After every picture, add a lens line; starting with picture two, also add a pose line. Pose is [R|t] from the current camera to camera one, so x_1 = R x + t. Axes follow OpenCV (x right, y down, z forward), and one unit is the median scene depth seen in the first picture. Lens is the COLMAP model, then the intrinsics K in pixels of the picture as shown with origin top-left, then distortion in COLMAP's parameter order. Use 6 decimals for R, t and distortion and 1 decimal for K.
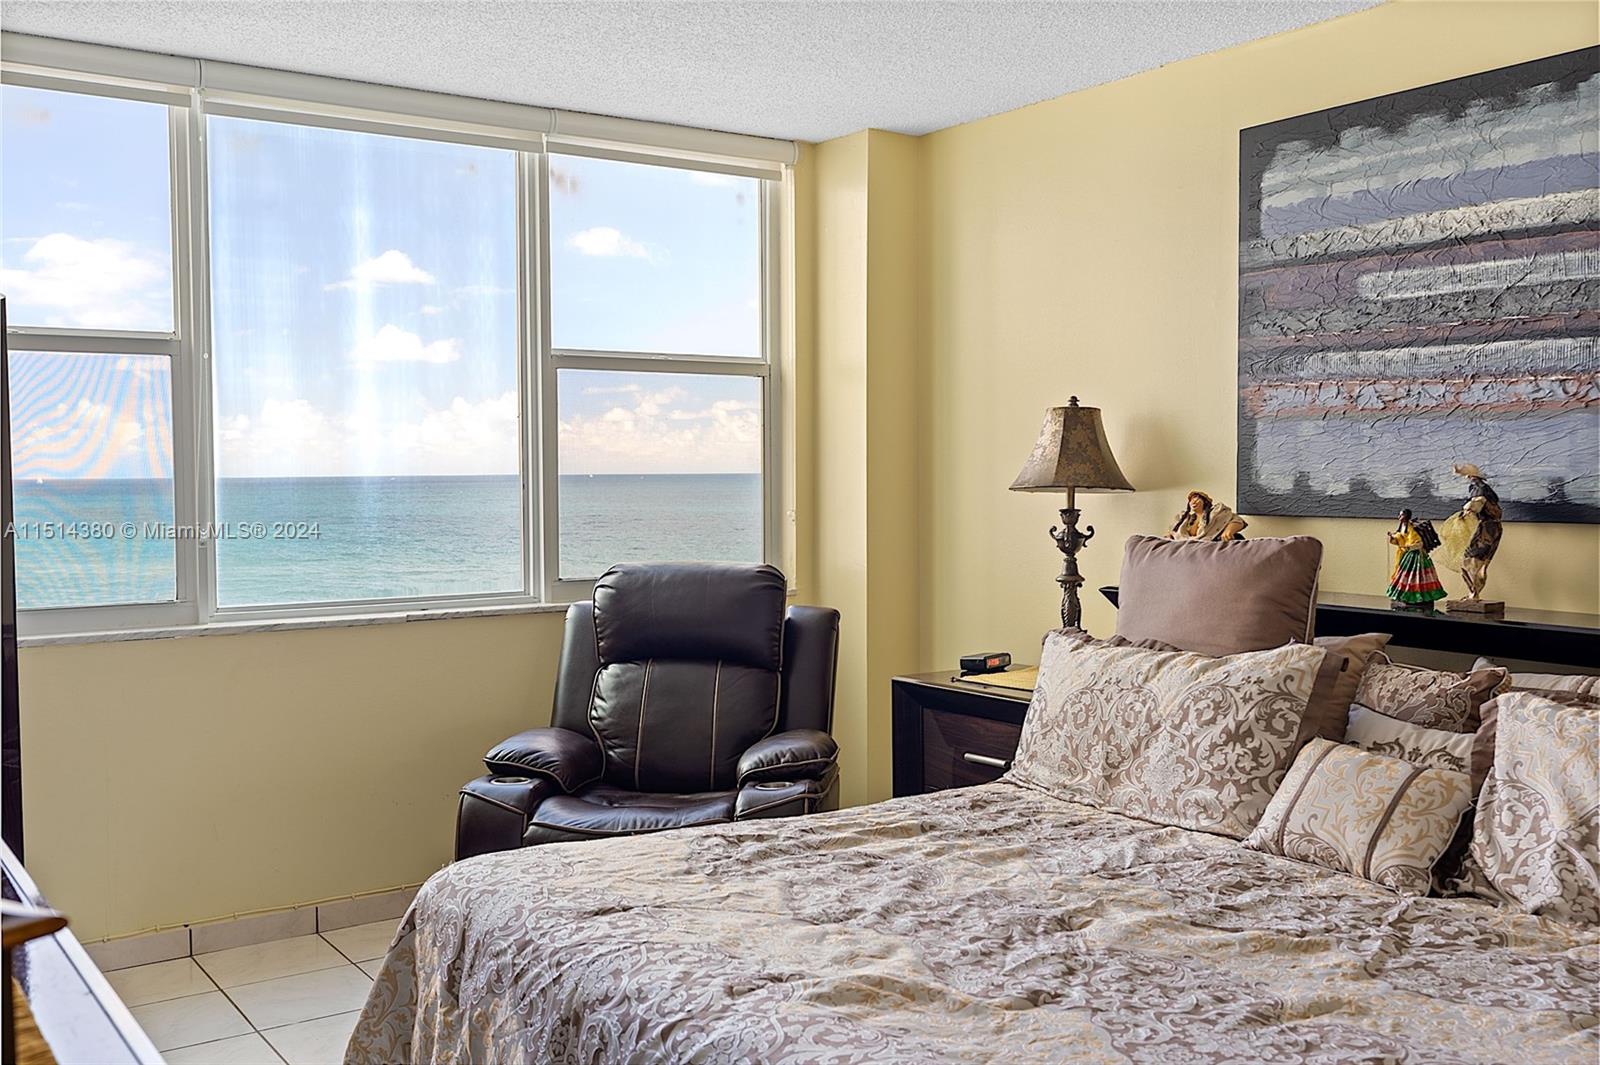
lens RADIAL K [[1559.7, 0, 802.2], [0, 1559.7, 527.0], [0, 0, 1]] dist [0.012441, 0.000000]
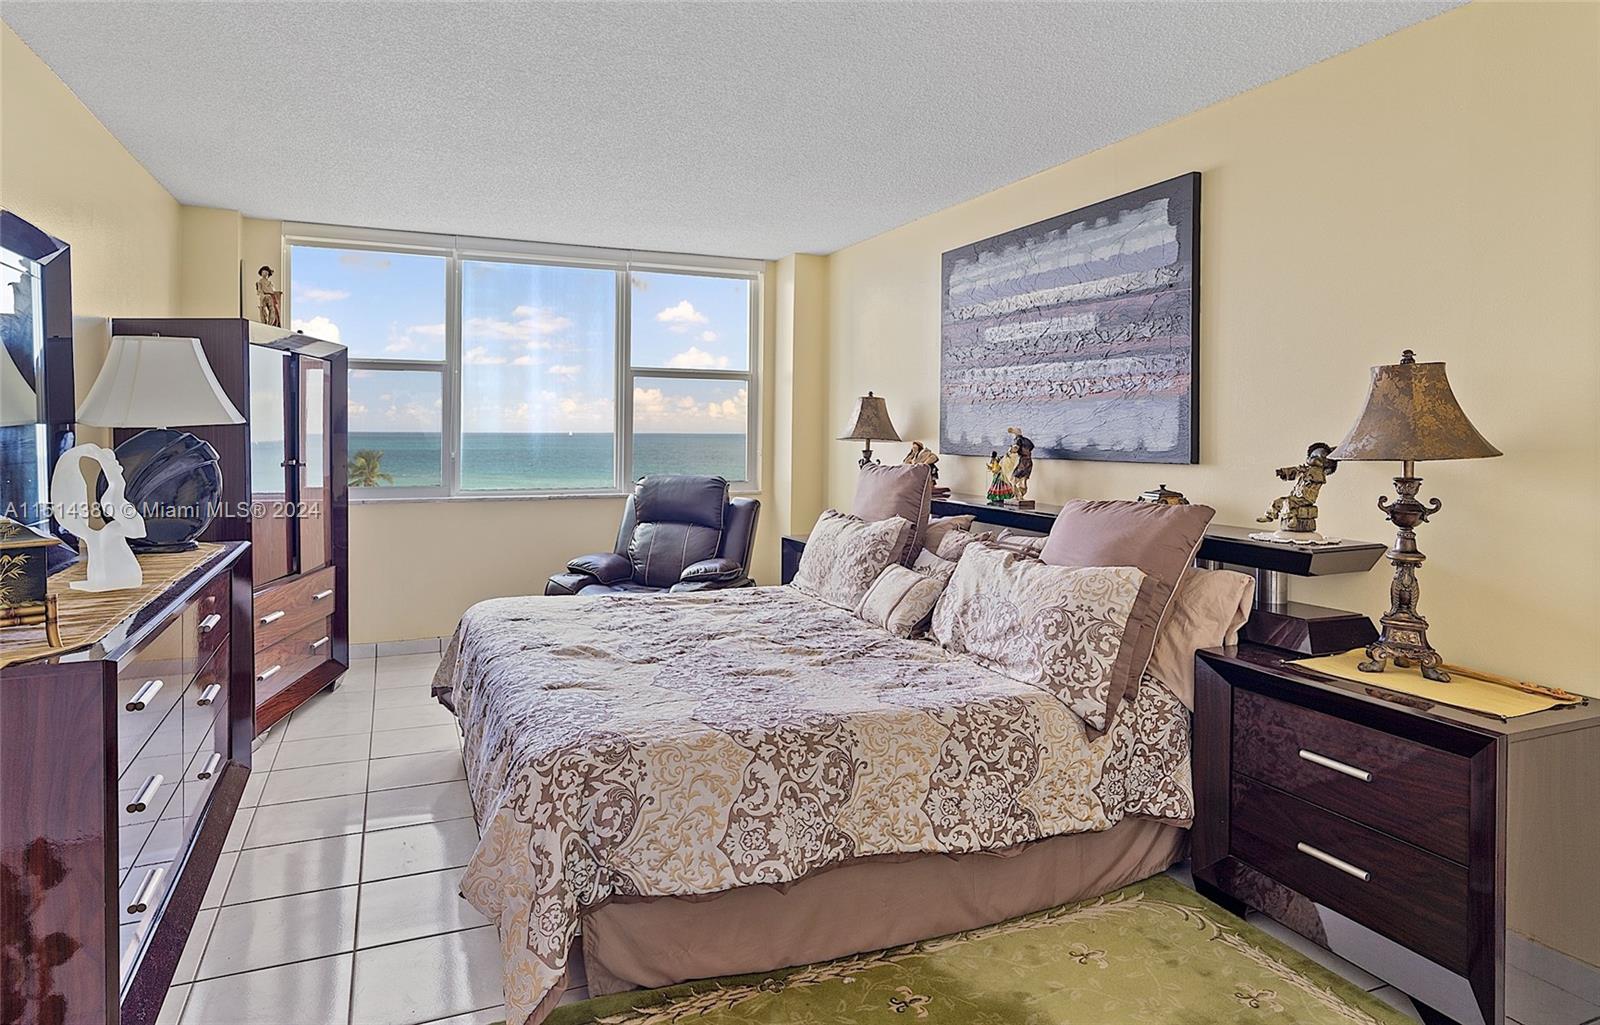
lens RADIAL K [[931.9, 0, 768.7], [0, 931.9, 435.9], [0, 0, 1]] dist [-0.005421, 0.001515]
pose [[0.974949, 0.013197, -0.222035, 0.347148], [-0.020386, 0.999339, -0.030114, 0.009053], [0.221490, 0.033886, 0.974574, -0.160627]]
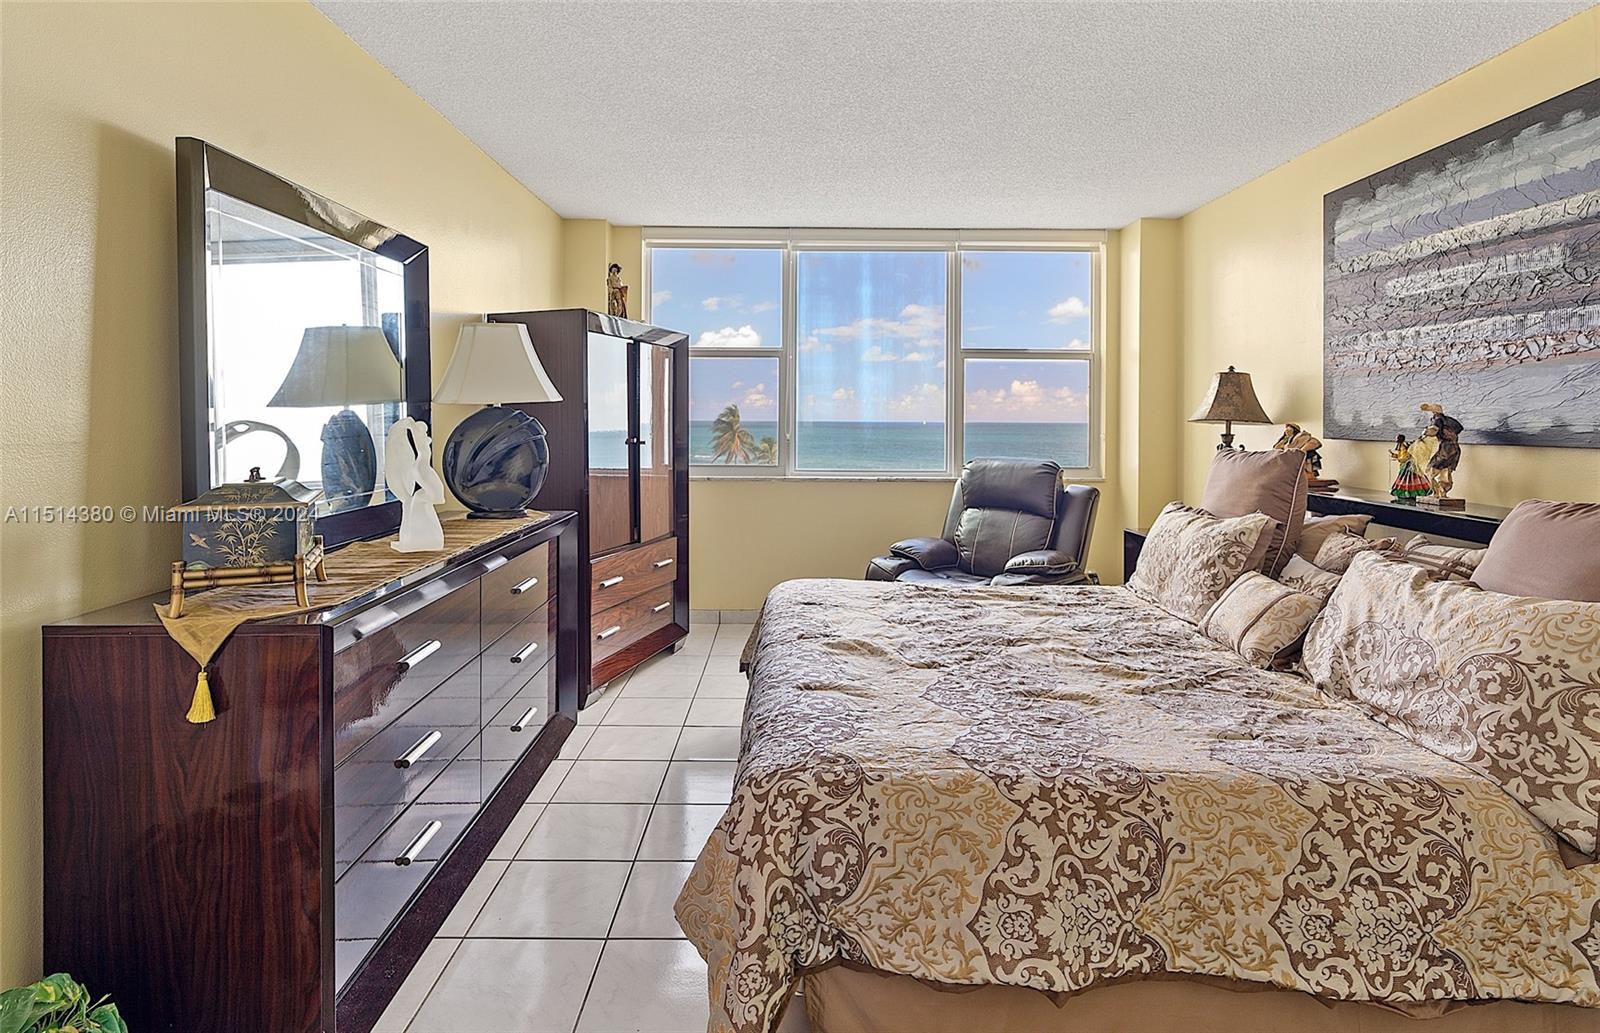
lens RADIAL K [[855.1, 0, 789.3], [0, 855.1, 408.1], [0, 0, 1]] dist [-0.006218, 0.003040]
pose [[0.813562, 0.003279, -0.581469, 0.360900], [-0.032854, 0.998646, -0.040335, 0.014497], [0.580550, 0.051918, 0.812568, -0.004722]]
